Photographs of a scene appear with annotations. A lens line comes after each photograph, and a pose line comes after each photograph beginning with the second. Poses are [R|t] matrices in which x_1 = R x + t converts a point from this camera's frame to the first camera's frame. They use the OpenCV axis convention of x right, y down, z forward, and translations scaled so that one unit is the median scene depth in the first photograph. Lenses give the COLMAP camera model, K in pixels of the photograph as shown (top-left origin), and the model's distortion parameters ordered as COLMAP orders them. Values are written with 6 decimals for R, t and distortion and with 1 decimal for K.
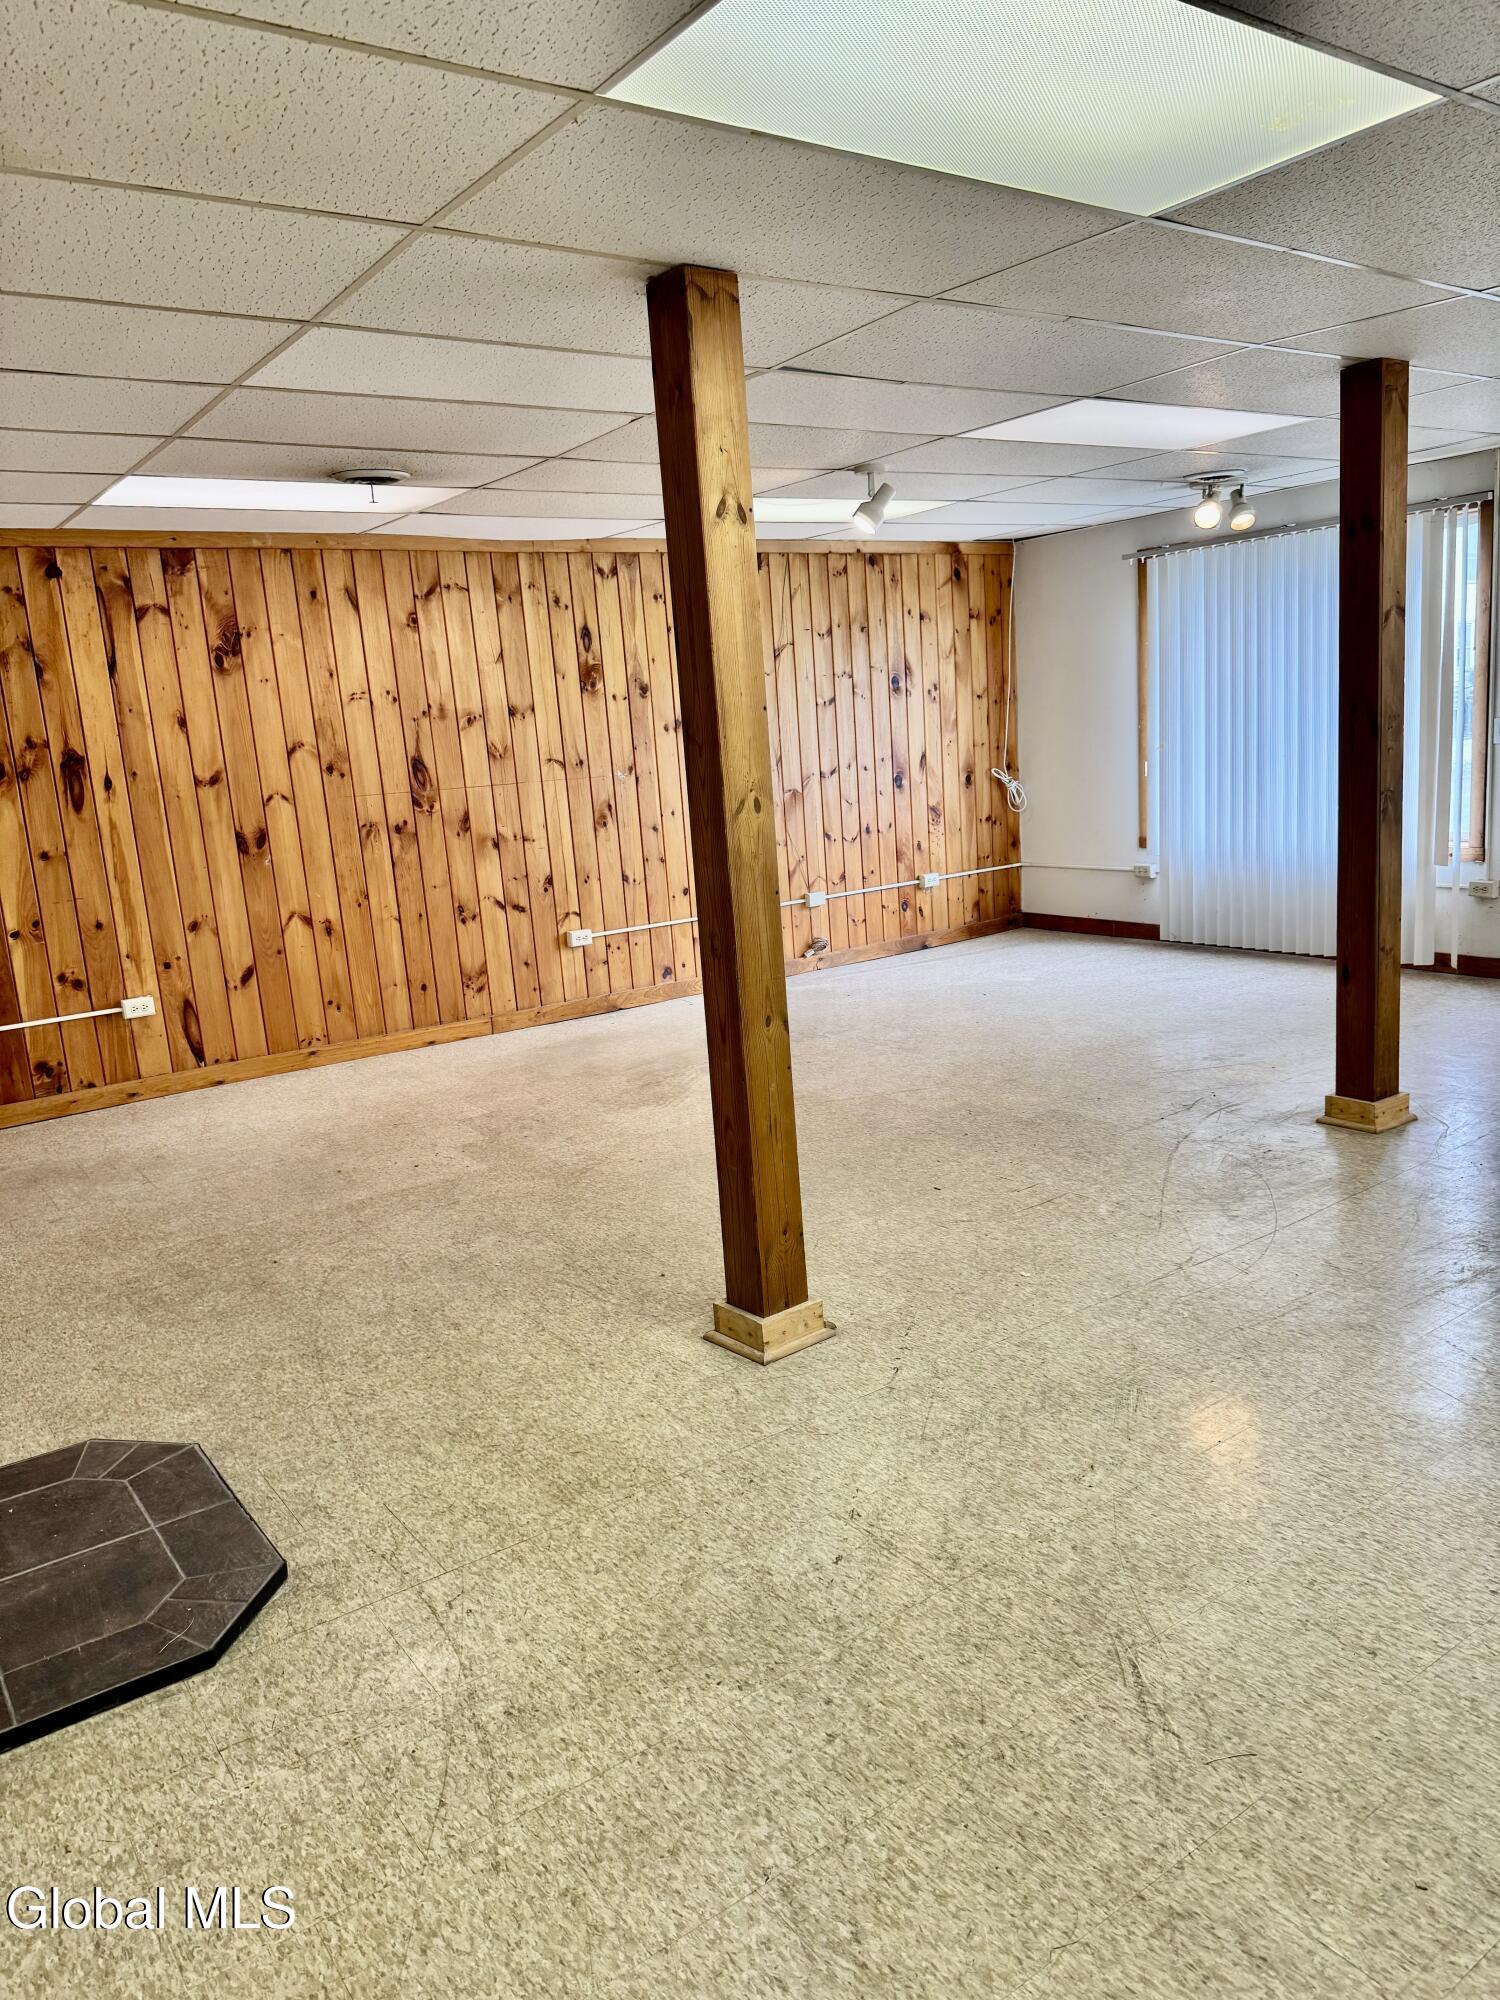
lens RADIAL K [[1392.4, 0, 741.2], [0, 1392.4, 999.9], [0, 0, 1]] dist [0.152004, -0.293804]
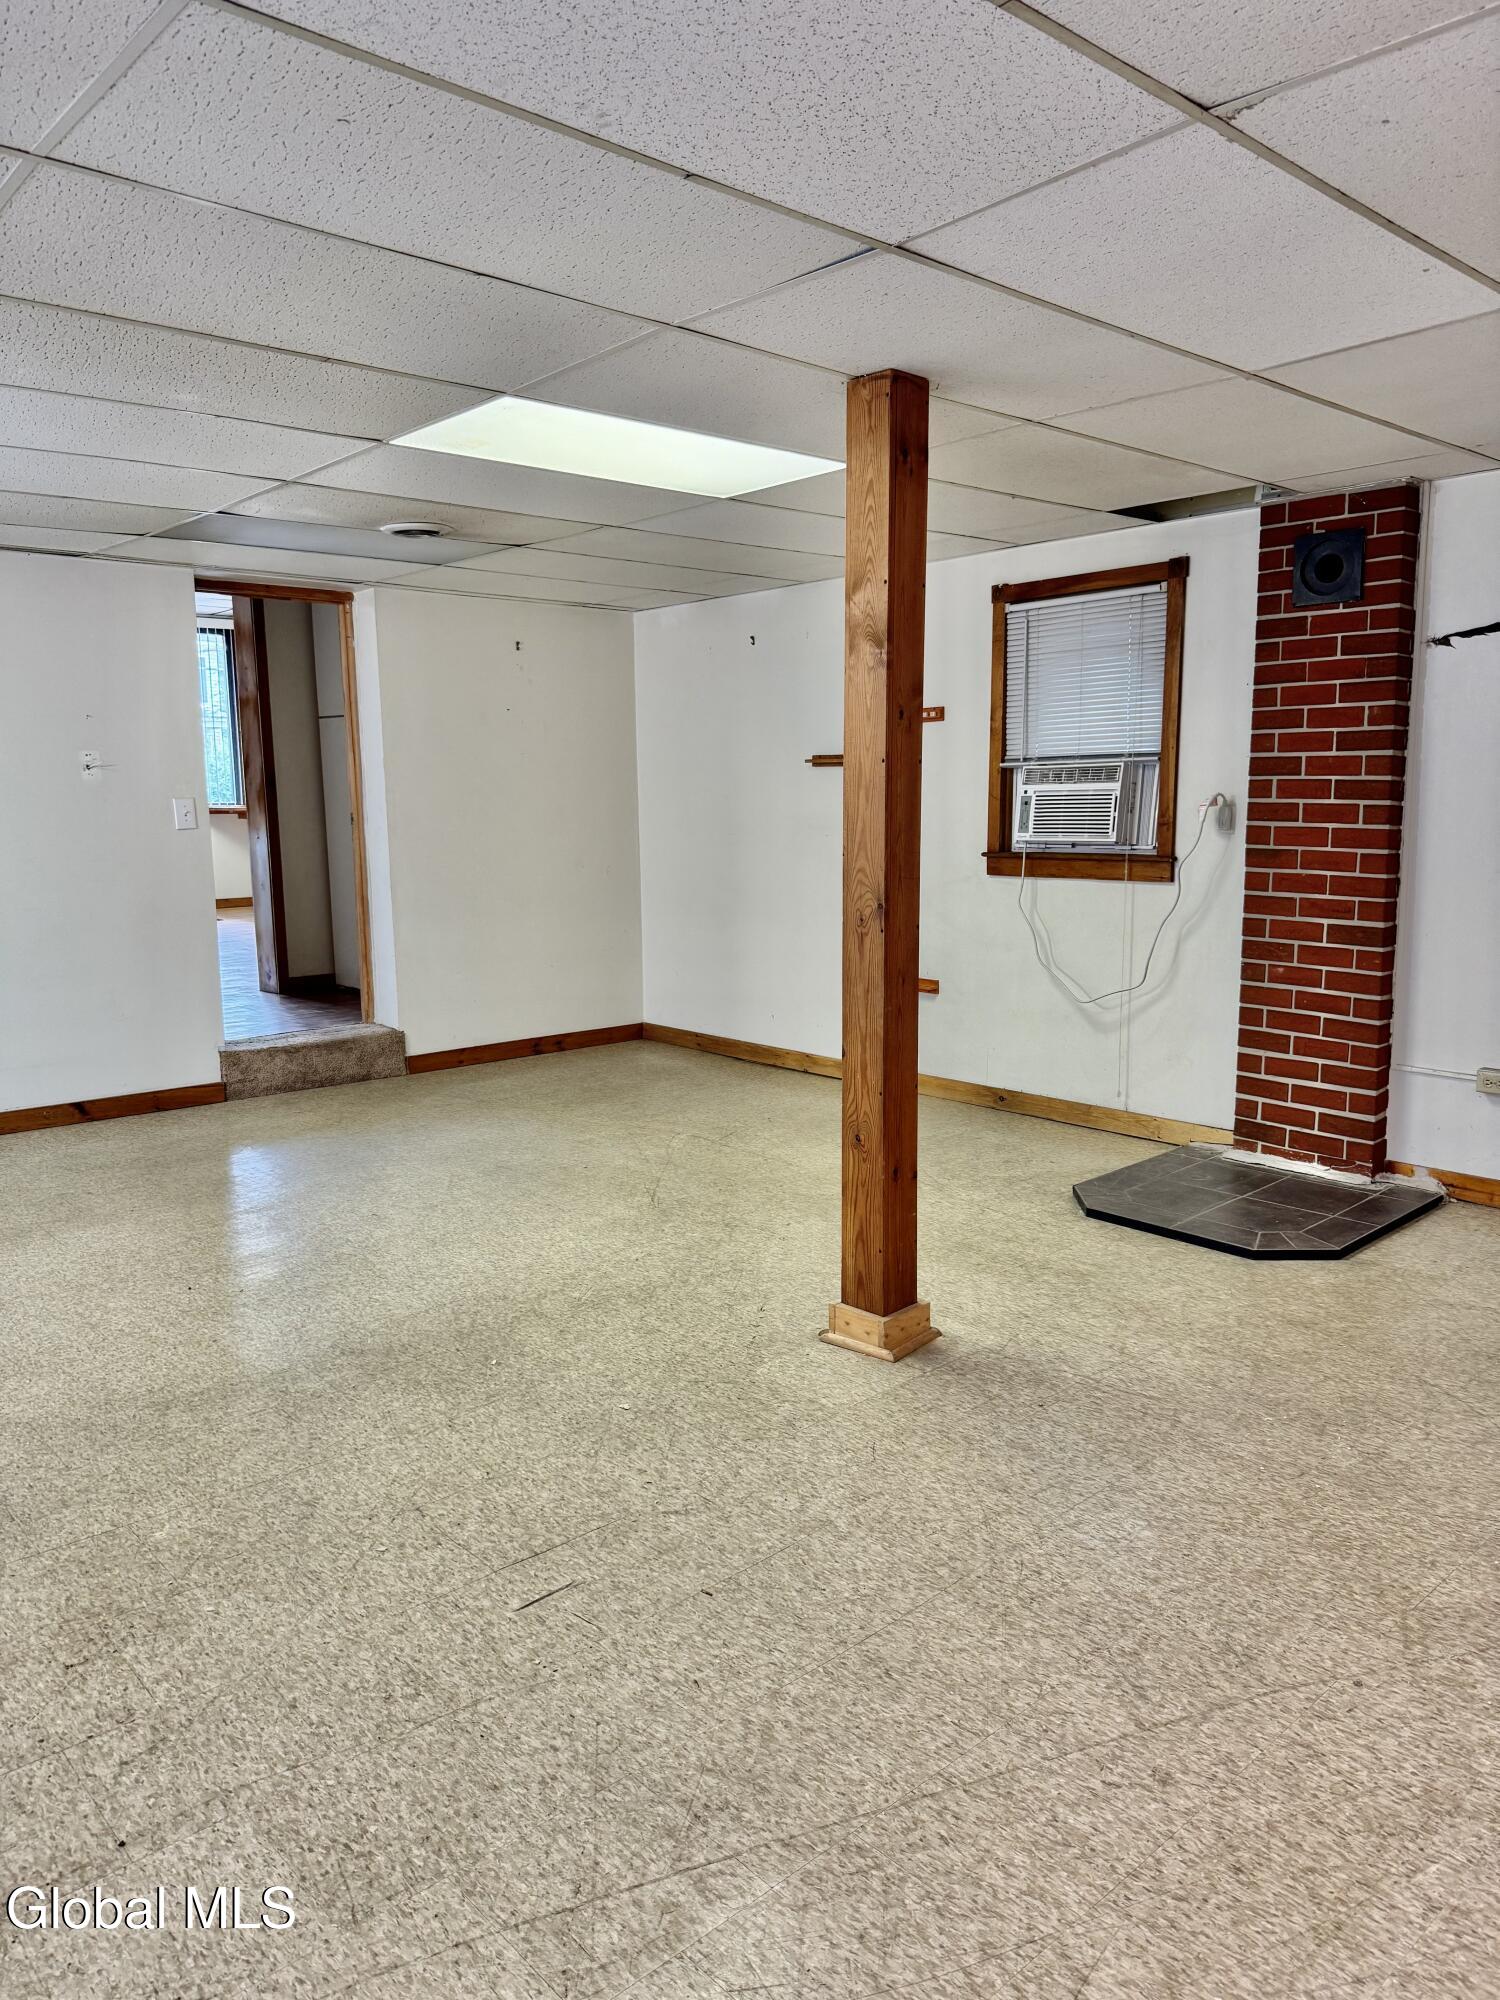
lens RADIAL K [[1392.4, 0, 741.2], [0, 1392.4, 999.9], [0, 0, 1]] dist [0.152004, -0.293804]
pose [[-0.990051, 0.097846, -0.101115, 0.116645], [0.057302, 0.936718, 0.345365, -0.212811], [0.128509, 0.336135, -0.933005, 1.059302]]
